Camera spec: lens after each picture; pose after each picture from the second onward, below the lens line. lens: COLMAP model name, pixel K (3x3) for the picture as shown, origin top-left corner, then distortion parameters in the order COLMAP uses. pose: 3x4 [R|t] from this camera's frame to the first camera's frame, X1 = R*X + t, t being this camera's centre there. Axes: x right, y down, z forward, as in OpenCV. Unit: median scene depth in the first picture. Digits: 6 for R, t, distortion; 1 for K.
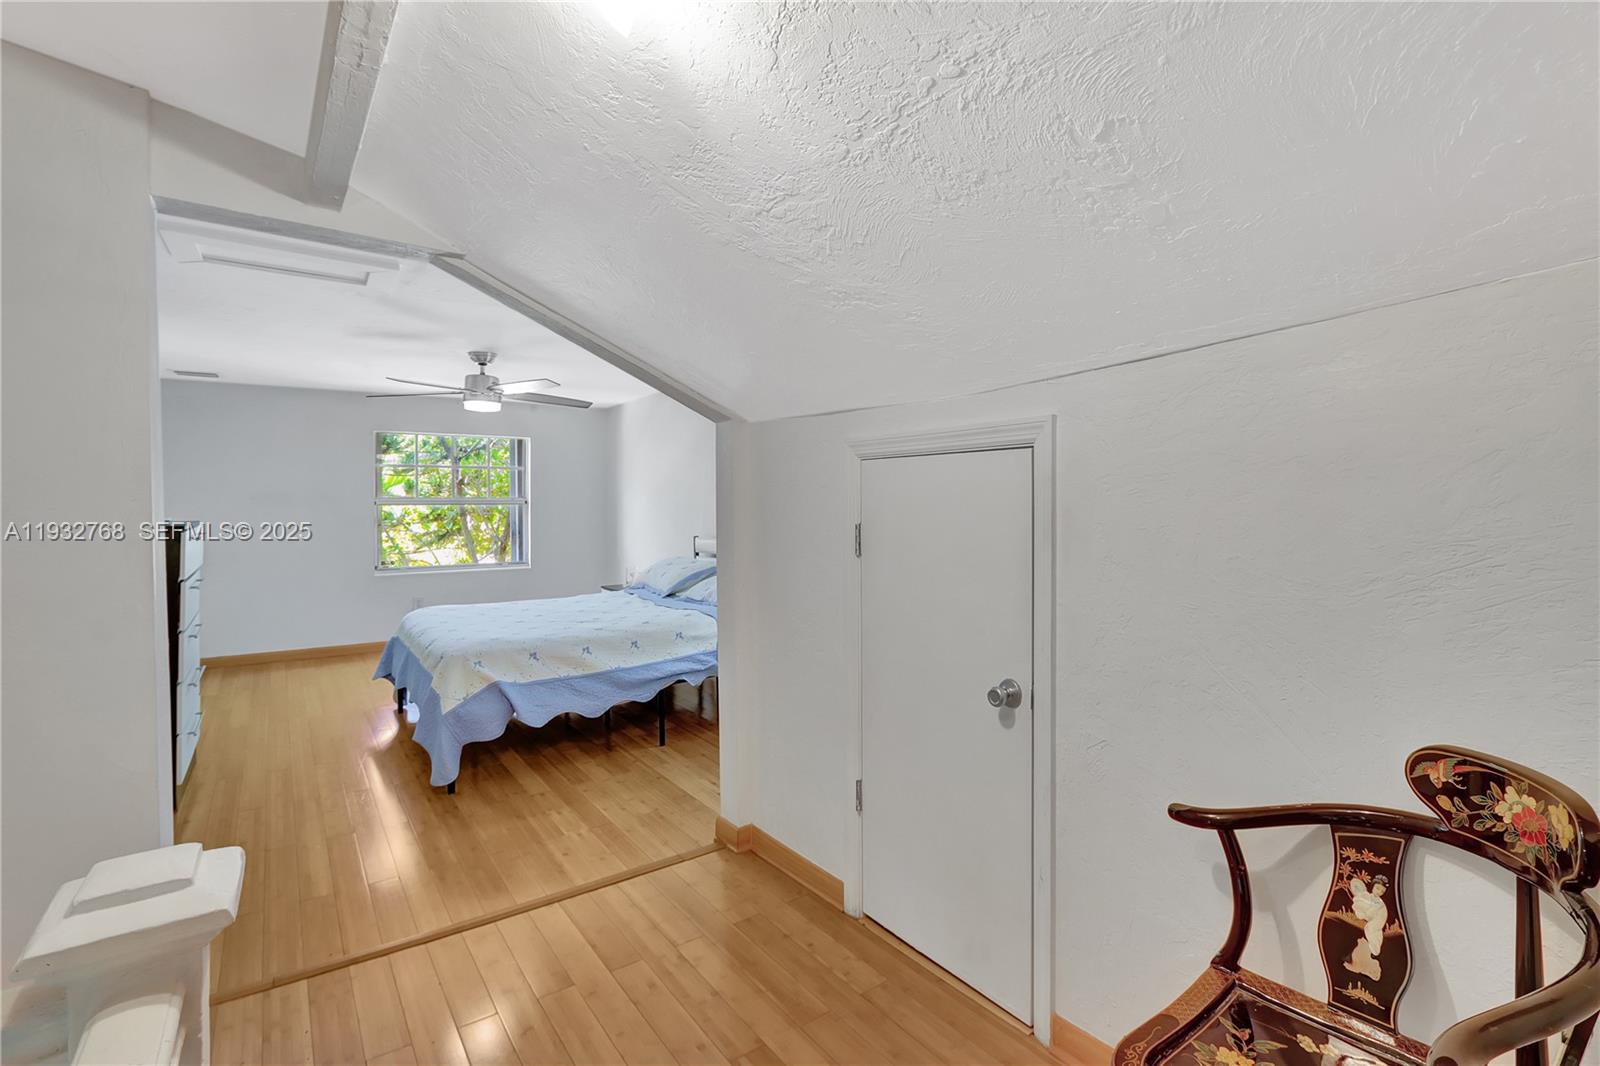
lens RADIAL K [[724.4, 0, 805.9], [0, 724.4, 501.2], [0, 0, 1]] dist [-0.023745, 0.000658]
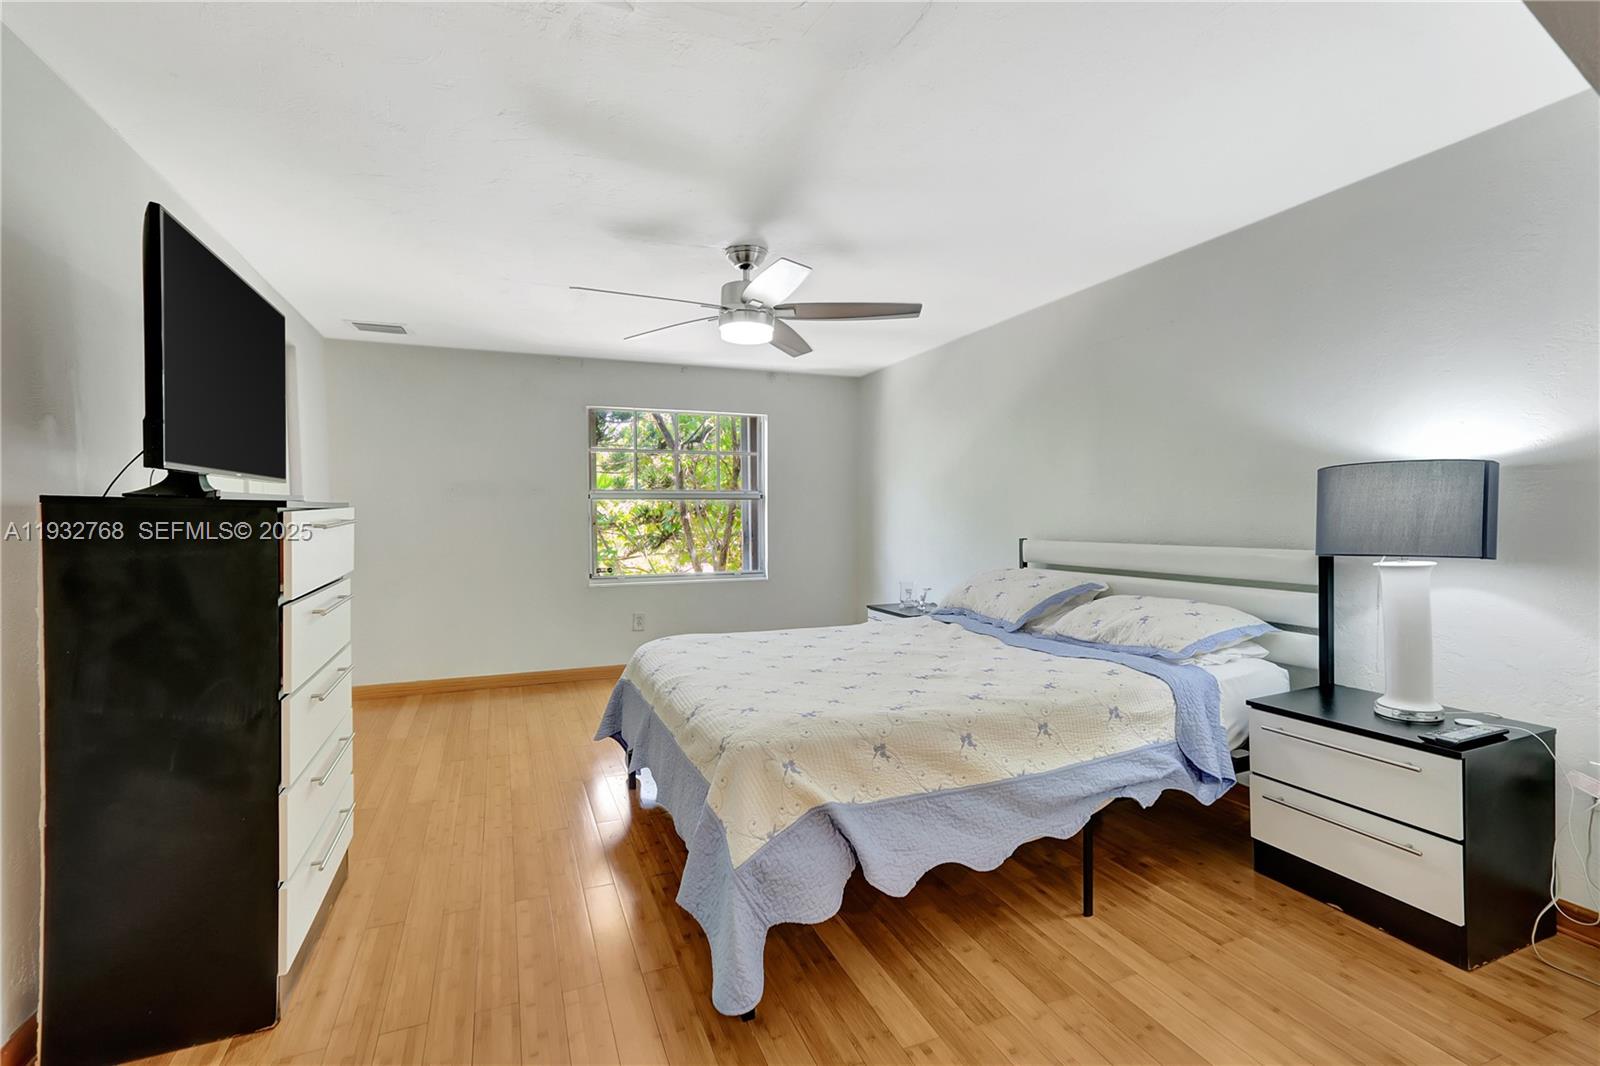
lens RADIAL K [[724.4, 0, 797.1], [0, 724.4, 535.9], [0, 0, 1]] dist [-0.023745, 0.000658]
pose [[0.969505, 0.008278, -0.244931, -0.280740], [-0.000969, 0.999551, 0.029950, 0.038353], [0.245069, -0.028799, 0.969078, 0.433448]]
